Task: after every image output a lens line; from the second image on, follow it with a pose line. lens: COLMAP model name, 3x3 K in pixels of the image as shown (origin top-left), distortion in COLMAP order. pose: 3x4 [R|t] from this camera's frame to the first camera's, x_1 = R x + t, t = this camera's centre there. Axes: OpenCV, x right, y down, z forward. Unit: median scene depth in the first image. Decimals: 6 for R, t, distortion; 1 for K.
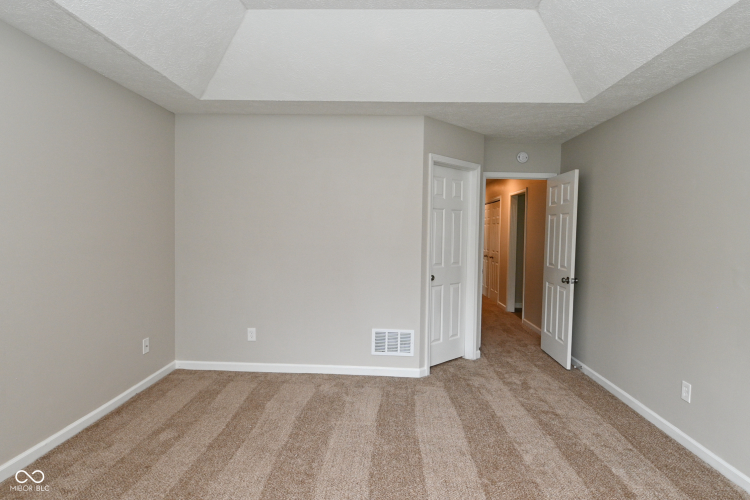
lens RADIAL K [[423.3, 0, 375.0], [0, 423.3, 250.0], [0, 0, 1]] dist [0.018589, -0.034330]
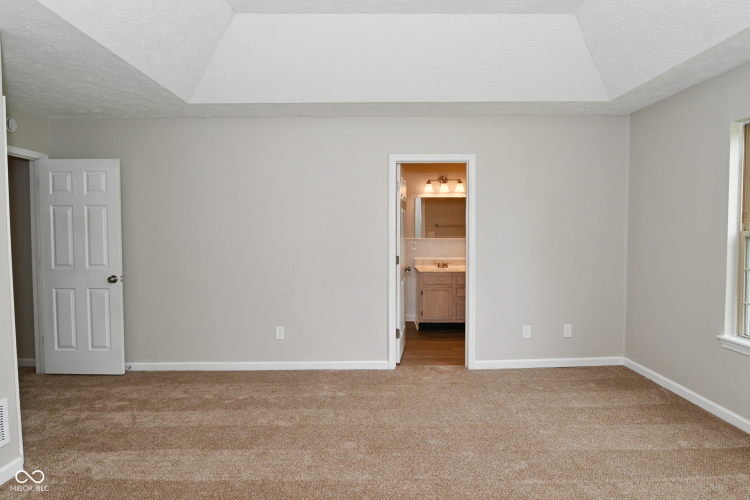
lens RADIAL K [[395.3, 0, 376.0], [0, 395.3, 243.7], [0, 0, 1]] dist [0.016177, -0.026580]
pose [[-0.041207, -0.049377, 0.997930, -0.458920], [0.056999, 0.997035, 0.051686, -0.018248], [-0.997524, 0.059010, -0.038270, 0.512990]]
